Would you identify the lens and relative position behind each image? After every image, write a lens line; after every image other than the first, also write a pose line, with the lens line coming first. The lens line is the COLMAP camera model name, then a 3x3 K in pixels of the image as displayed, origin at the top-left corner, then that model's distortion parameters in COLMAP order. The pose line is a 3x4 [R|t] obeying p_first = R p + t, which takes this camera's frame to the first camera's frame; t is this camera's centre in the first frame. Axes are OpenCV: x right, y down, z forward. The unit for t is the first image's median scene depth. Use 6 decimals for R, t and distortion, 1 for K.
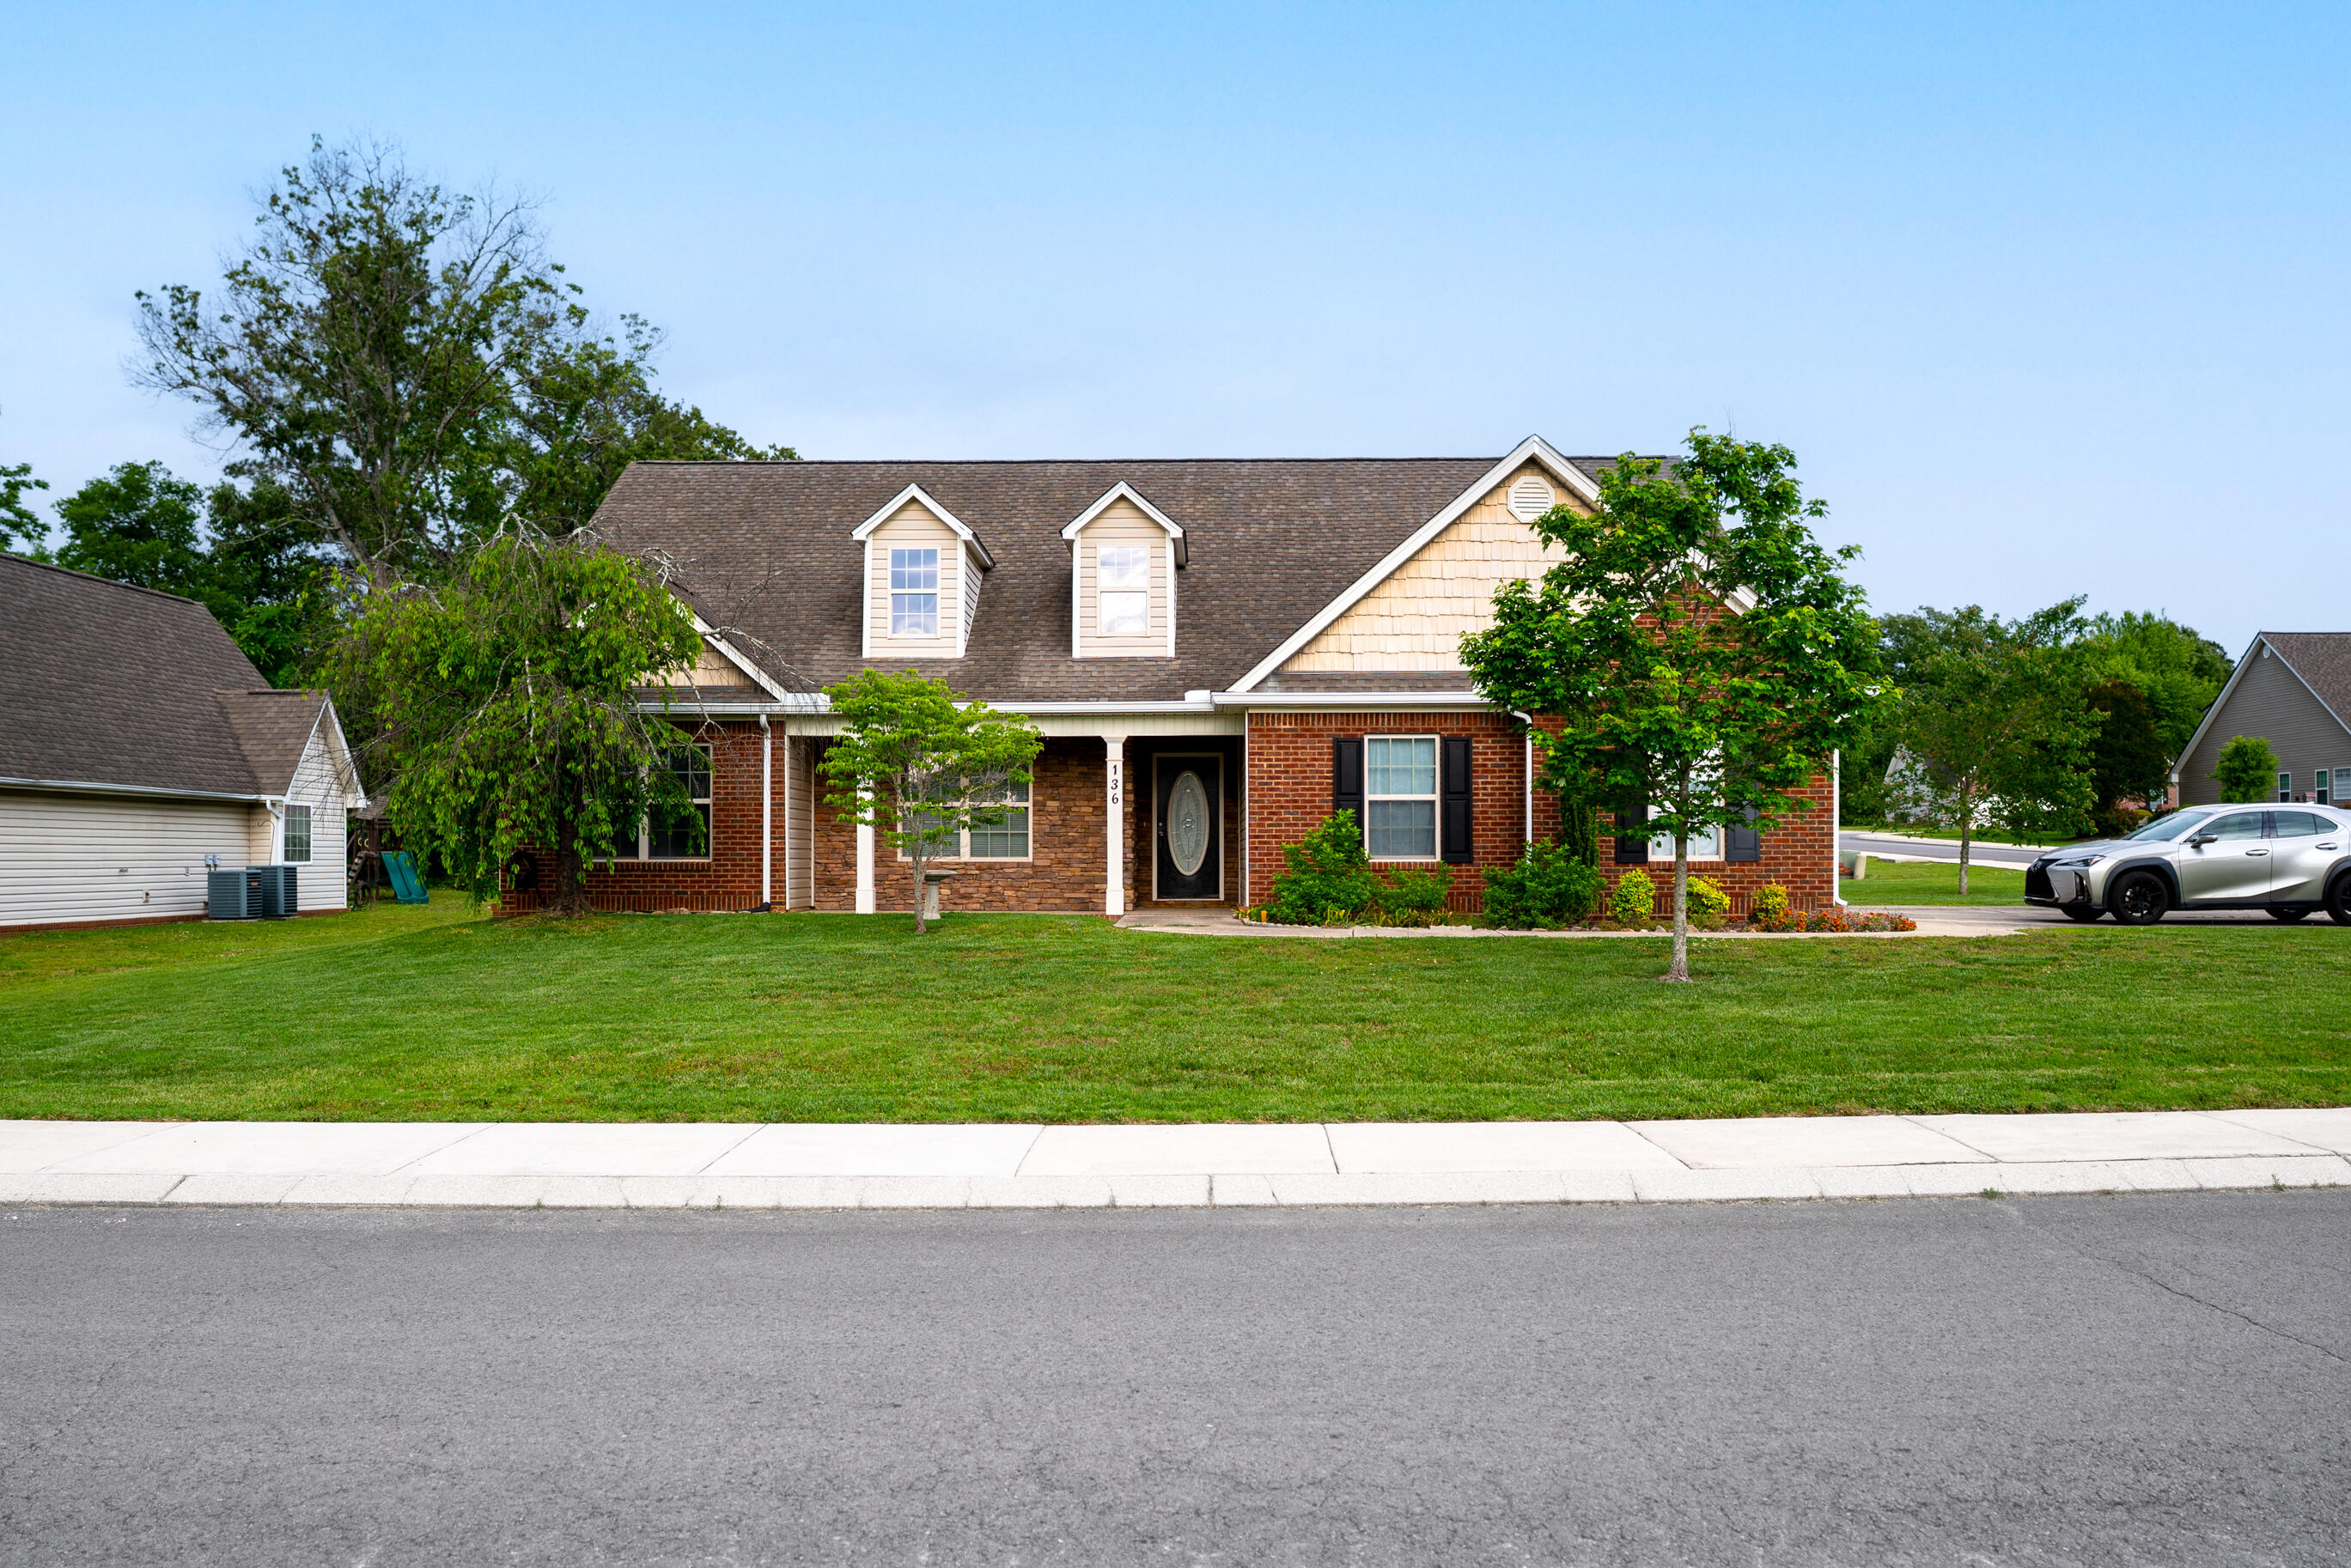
lens RADIAL K [[1832.9, 0, 1205.3], [0, 1832.9, 792.1], [0, 0, 1]] dist [-0.001406, -0.003255]
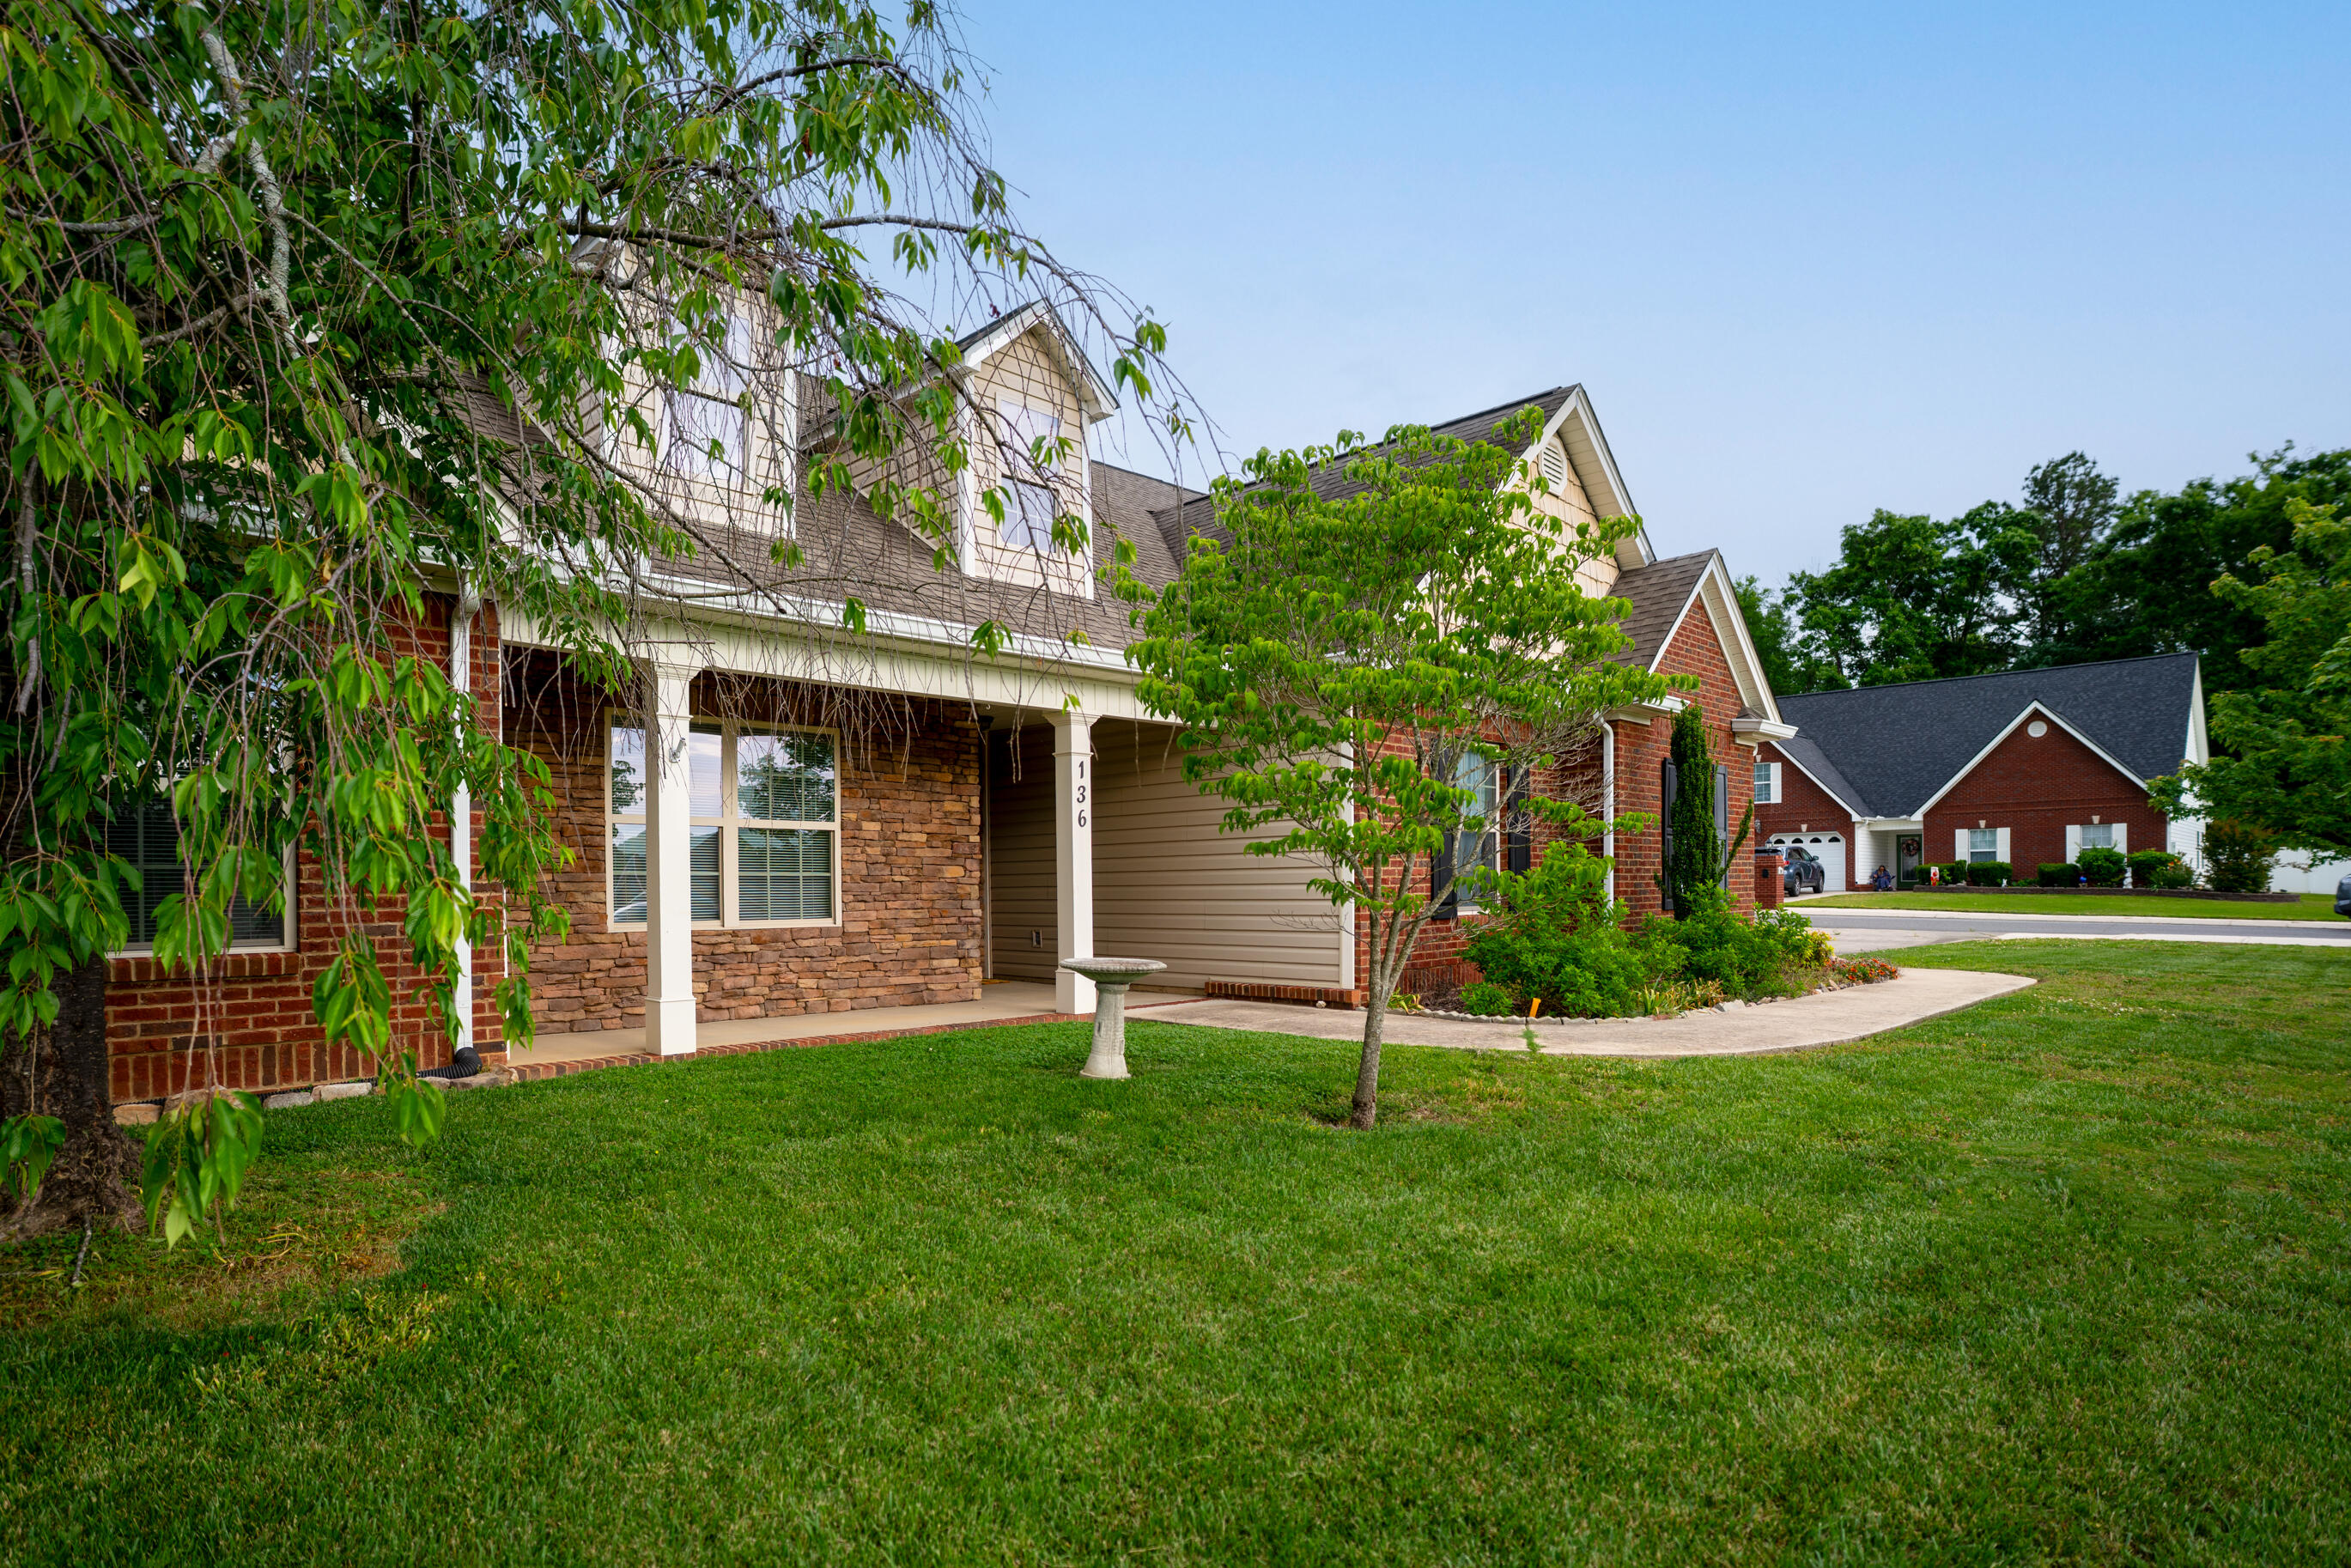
lens RADIAL K [[1209.9, 0, 1171.1], [0, 1209.9, 866.4], [0, 0, 1]] dist [-0.049739, 0.018751]
pose [[0.719352, 0.010510, 0.694567, -0.298516], [-0.014244, 0.999898, -0.000377, 0.019294], [-0.694500, -0.009622, 0.719428, 0.701419]]
